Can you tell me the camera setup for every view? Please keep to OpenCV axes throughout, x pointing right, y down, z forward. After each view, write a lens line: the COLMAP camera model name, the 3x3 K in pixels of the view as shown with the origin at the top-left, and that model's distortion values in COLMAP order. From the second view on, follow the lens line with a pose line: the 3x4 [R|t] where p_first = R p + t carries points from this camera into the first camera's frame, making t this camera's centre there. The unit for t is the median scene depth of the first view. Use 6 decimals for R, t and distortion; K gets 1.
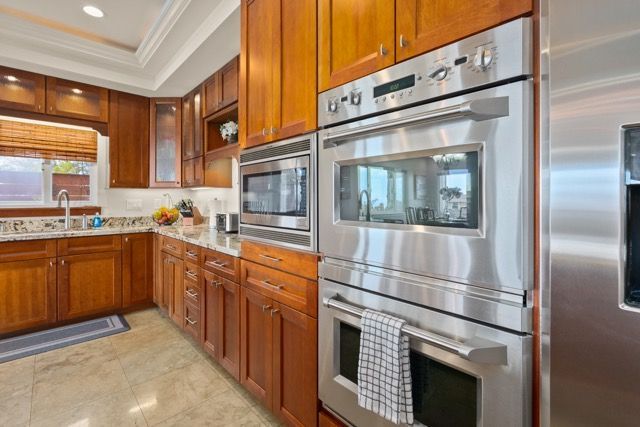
lens RADIAL K [[294.1, 0, 326.6], [0, 294.1, 197.3], [0, 0, 1]] dist [-0.002886, -0.000885]
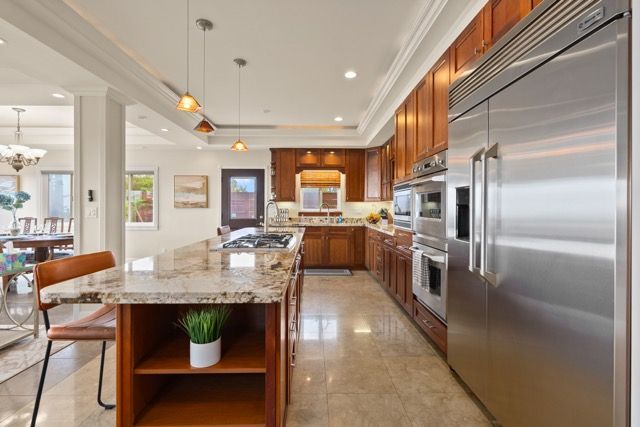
lens RADIAL K [[294.1, 0, 319.5], [0, 294.1, 206.6], [0, 0, 1]] dist [-0.002886, -0.000885]
pose [[0.740071, 0.001806, -0.672526, 0.390594], [-0.000340, 0.999997, 0.002311, -0.005603], [0.672529, -0.001482, 0.740070, -0.489226]]
